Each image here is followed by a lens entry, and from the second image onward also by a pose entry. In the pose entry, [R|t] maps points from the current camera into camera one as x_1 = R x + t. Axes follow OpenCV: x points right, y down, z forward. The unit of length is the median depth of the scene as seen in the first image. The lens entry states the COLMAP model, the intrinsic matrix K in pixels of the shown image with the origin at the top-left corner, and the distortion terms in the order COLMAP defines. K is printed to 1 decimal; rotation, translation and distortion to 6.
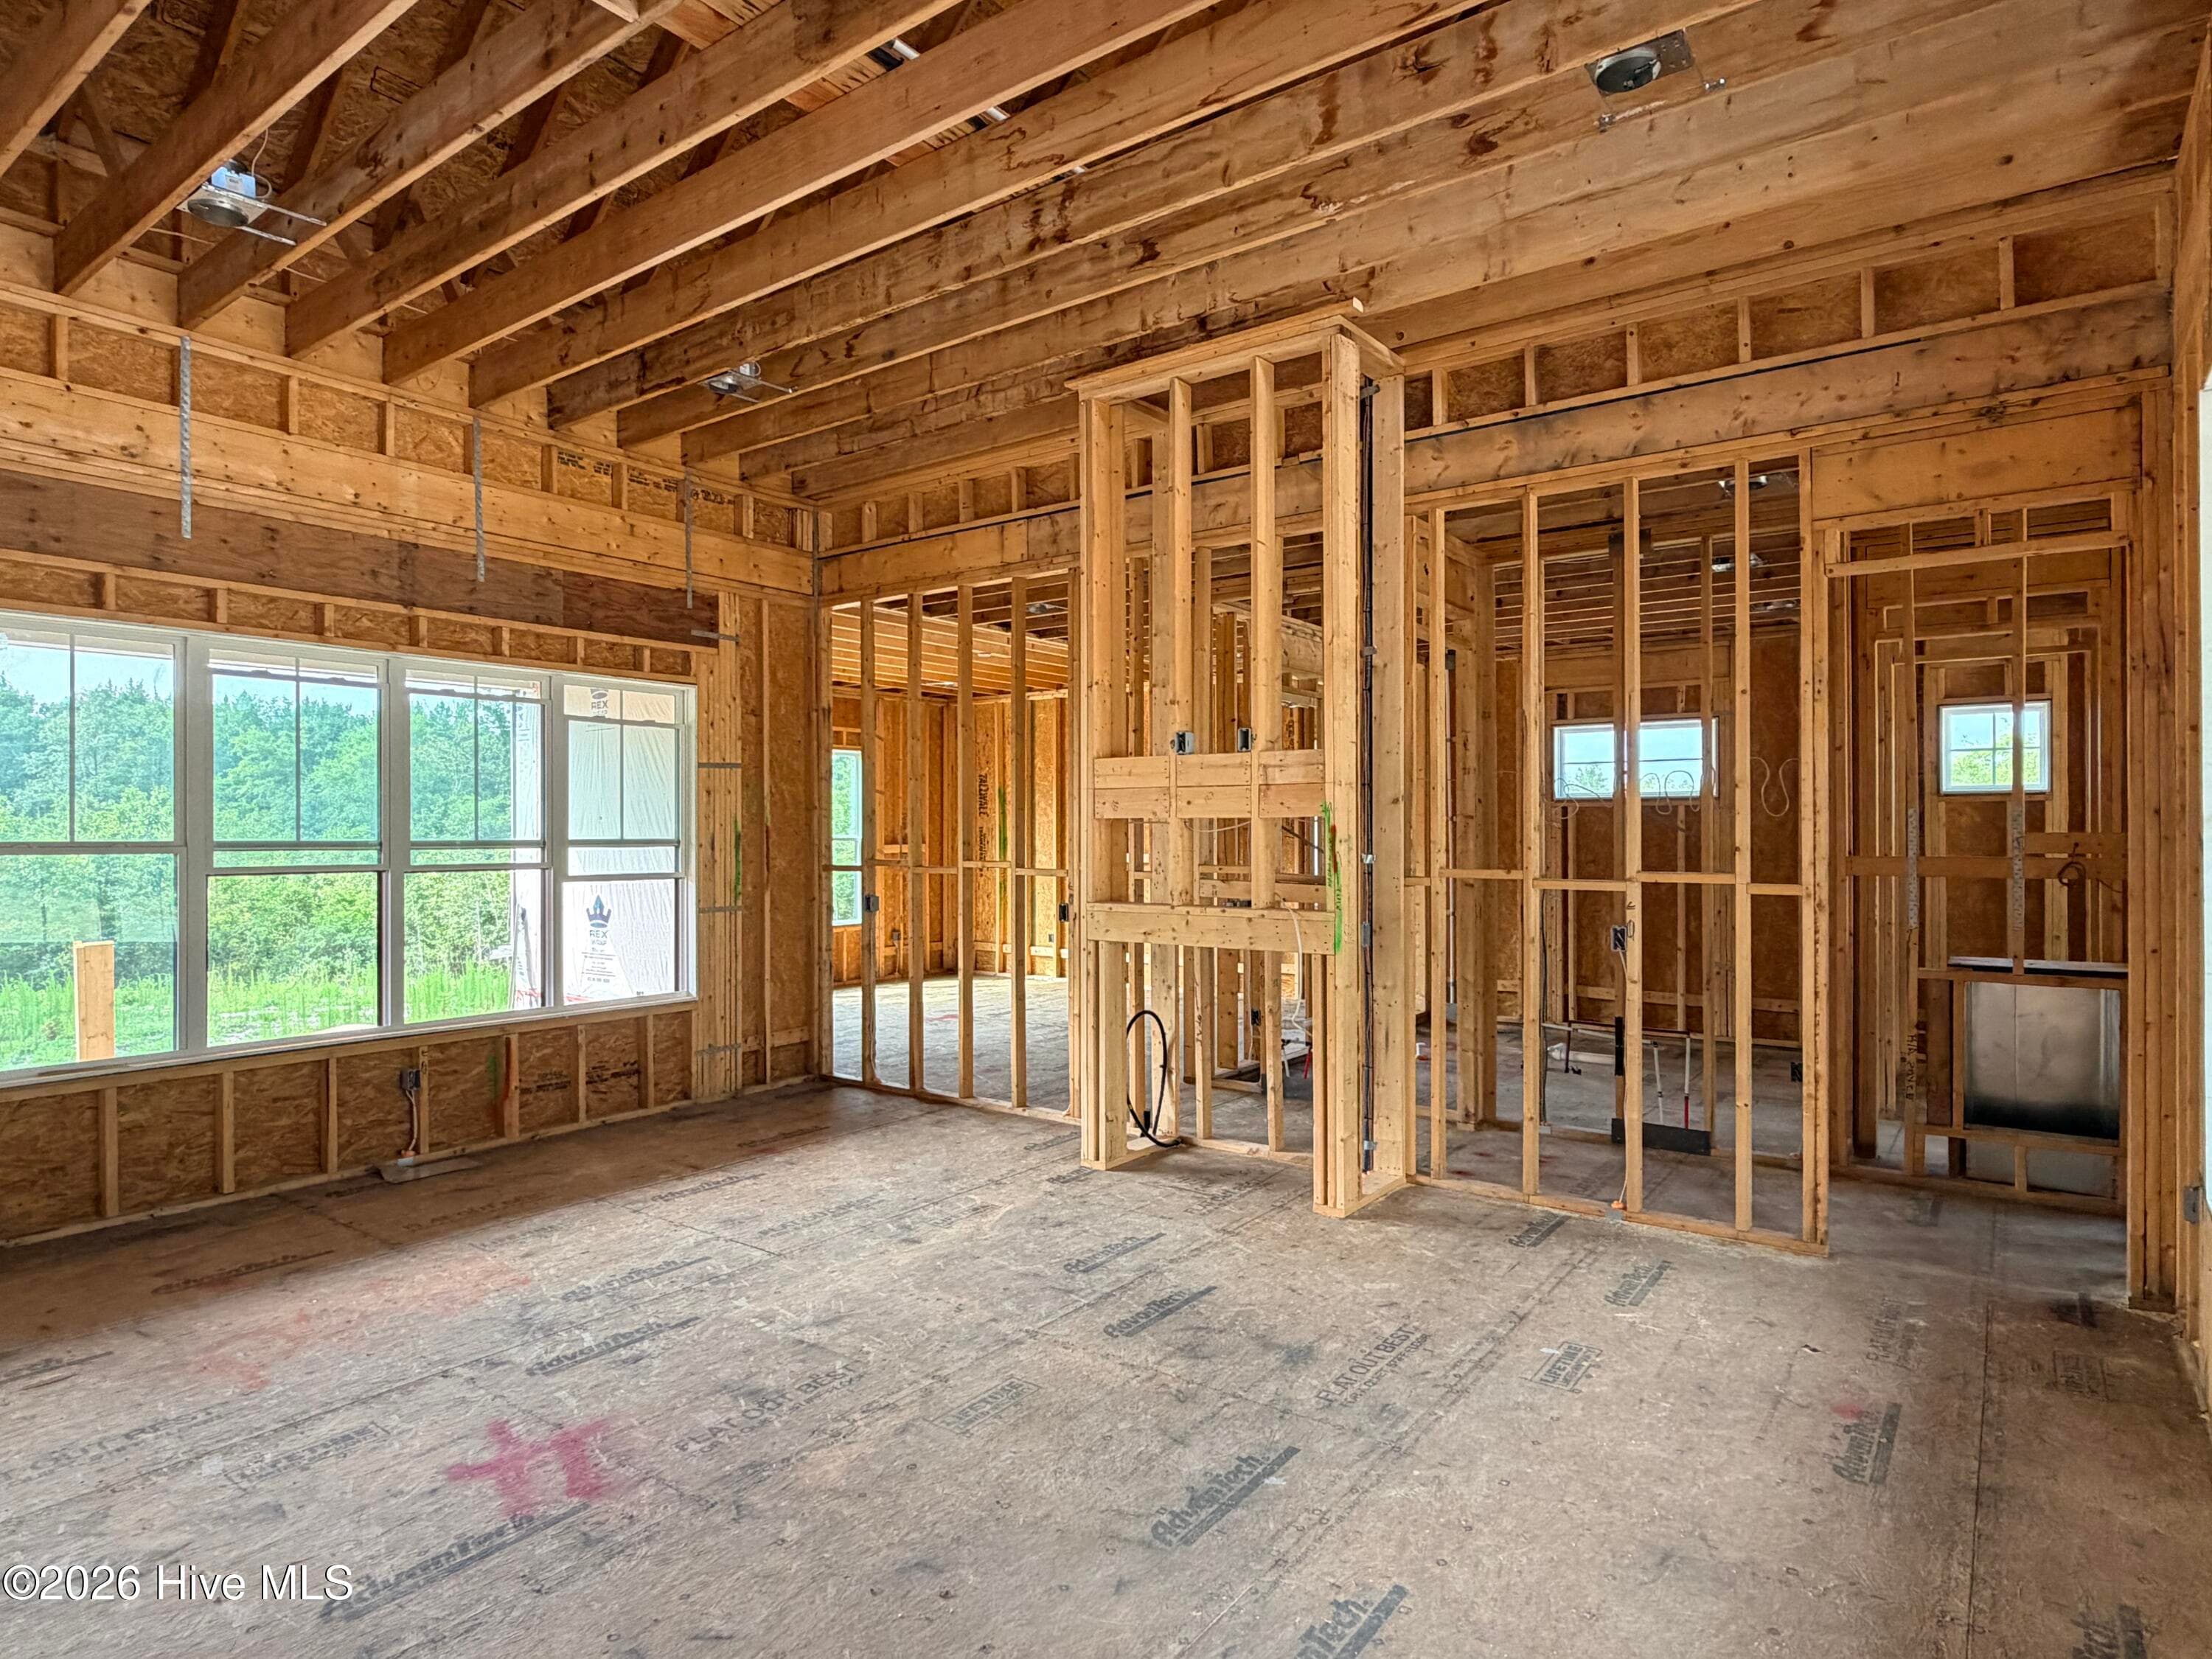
lens RADIAL K [[1261.1, 0, 1102.9], [0, 1261.1, 828.6], [0, 0, 1]] dist [0.001341, -0.000329]
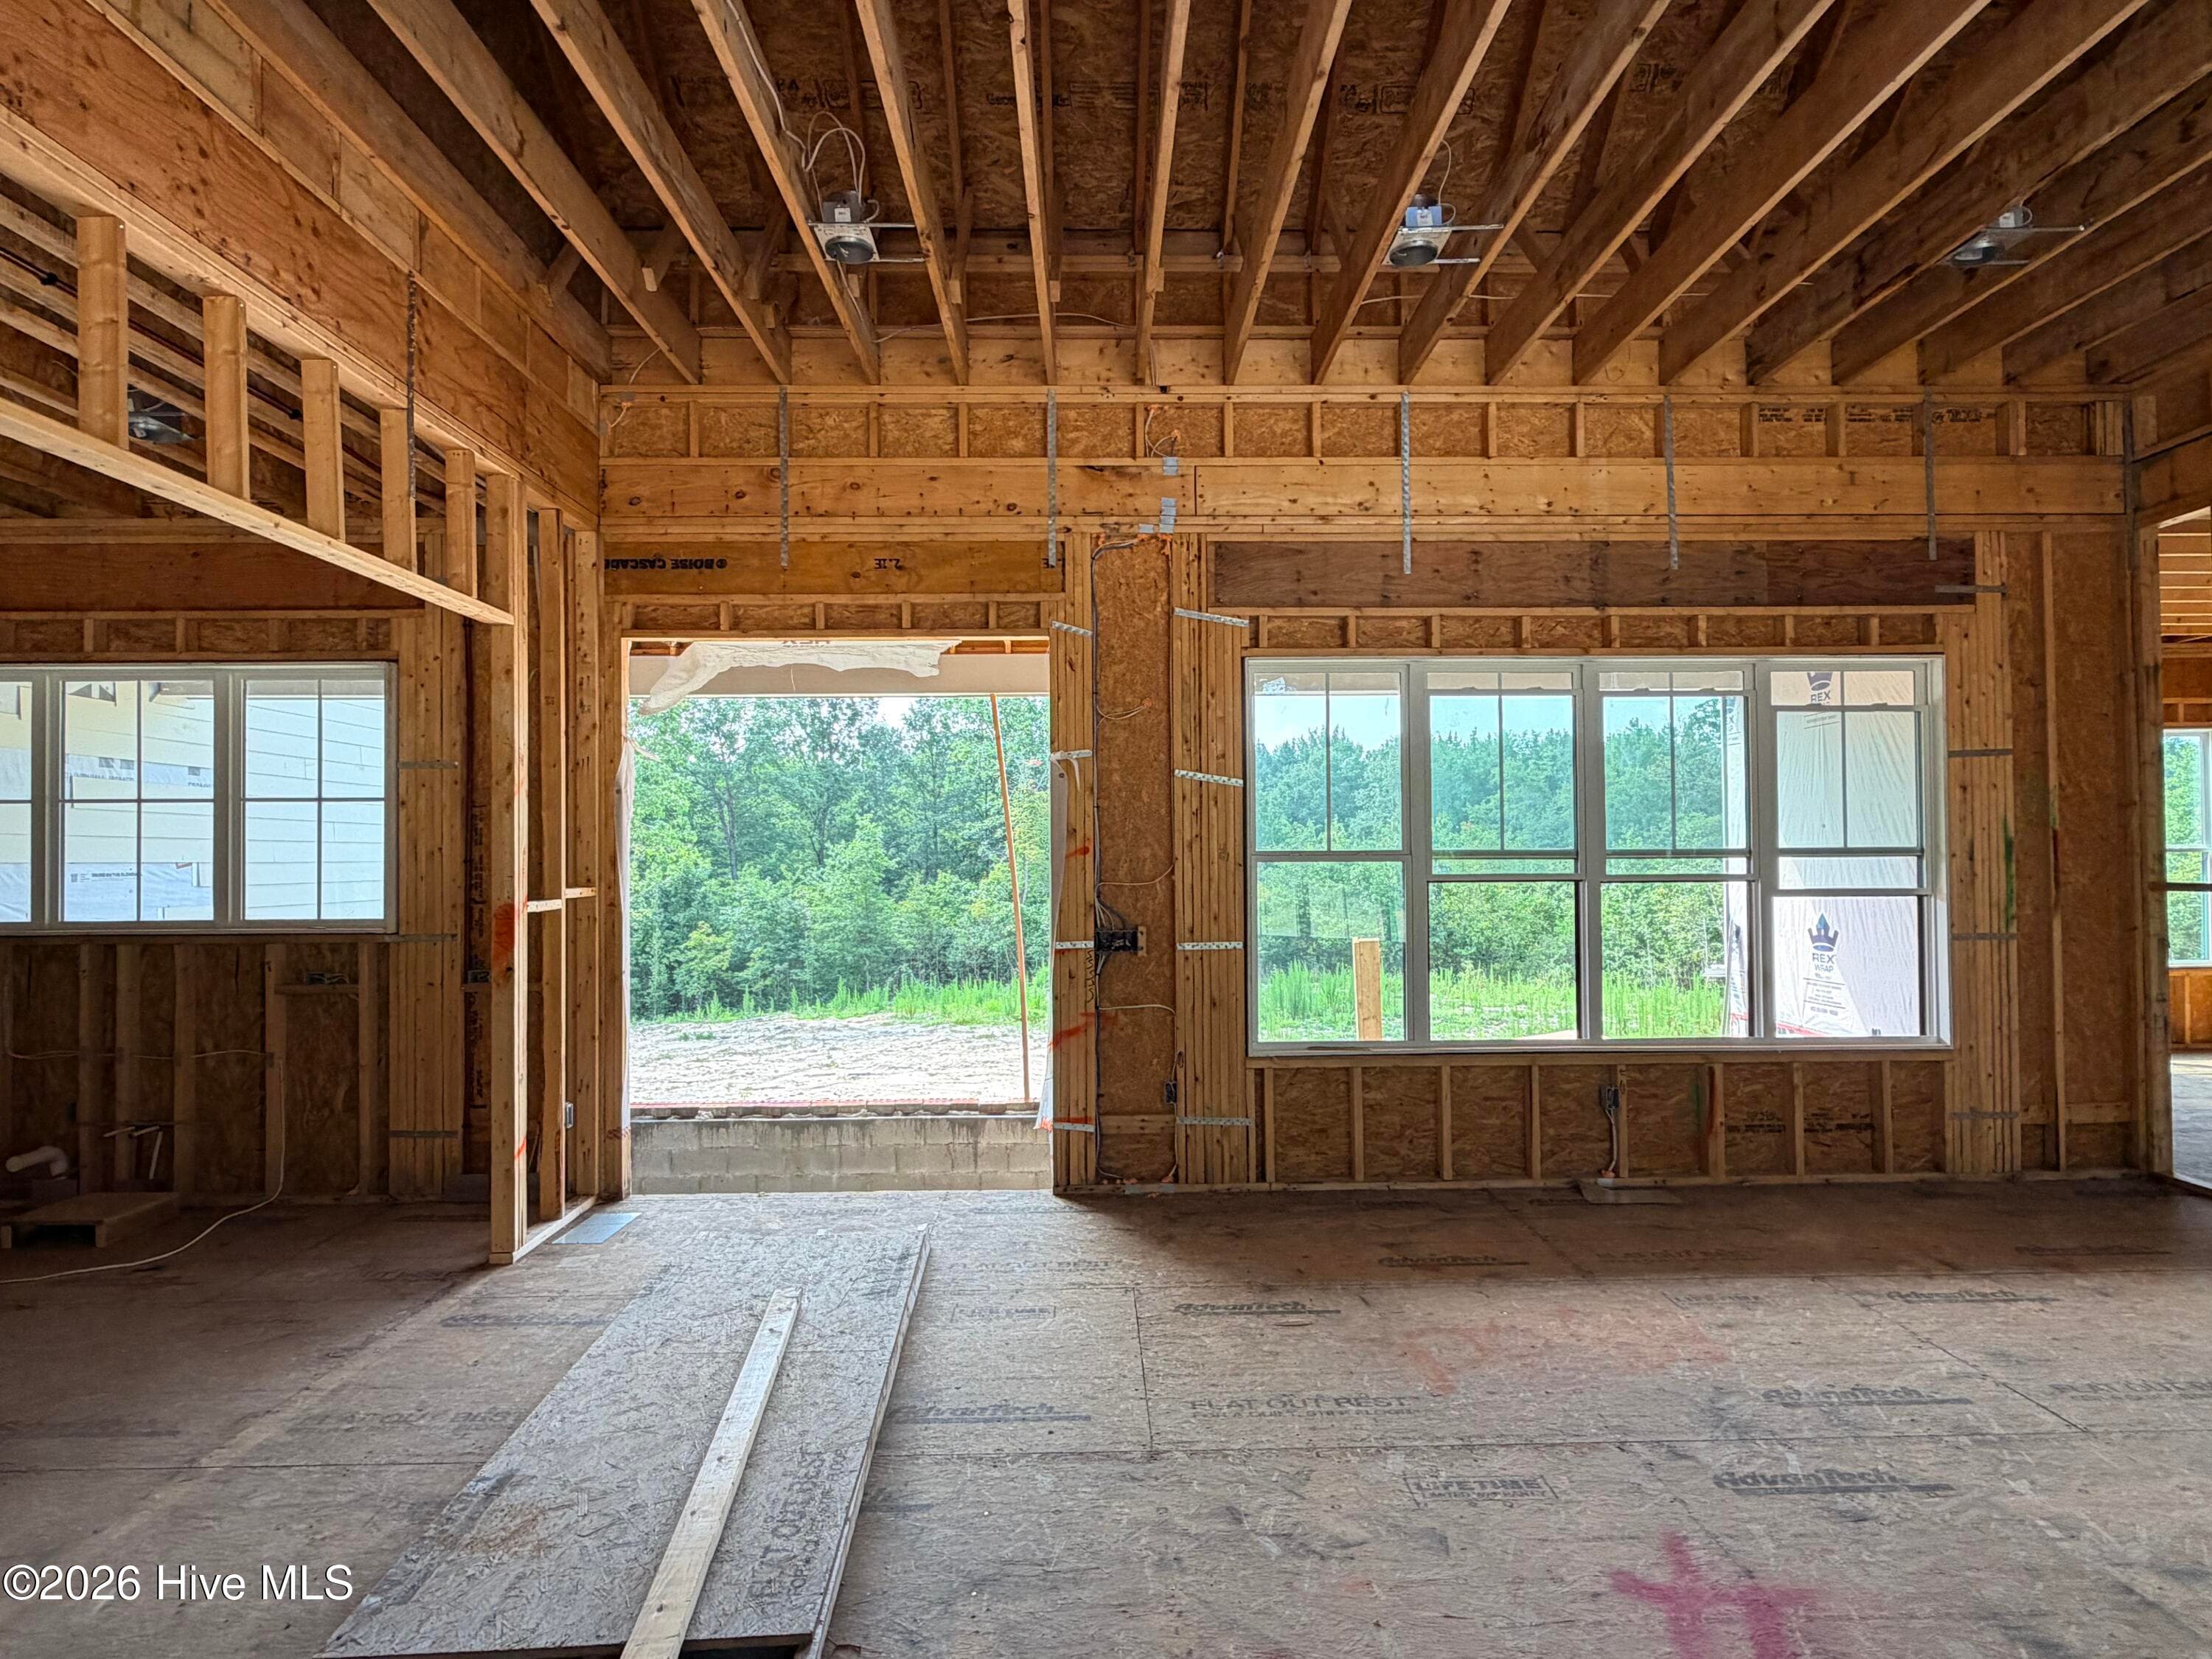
lens RADIAL K [[1261.1, 0, 1095.5], [0, 1261.1, 833.2], [0, 0, 1]] dist [0.001341, -0.000329]
pose [[0.612614, -0.016043, -0.790219, -0.027048], [0.008340, 0.999870, -0.013833, 0.007833], [0.790338, 0.001883, 0.612668, 0.107007]]
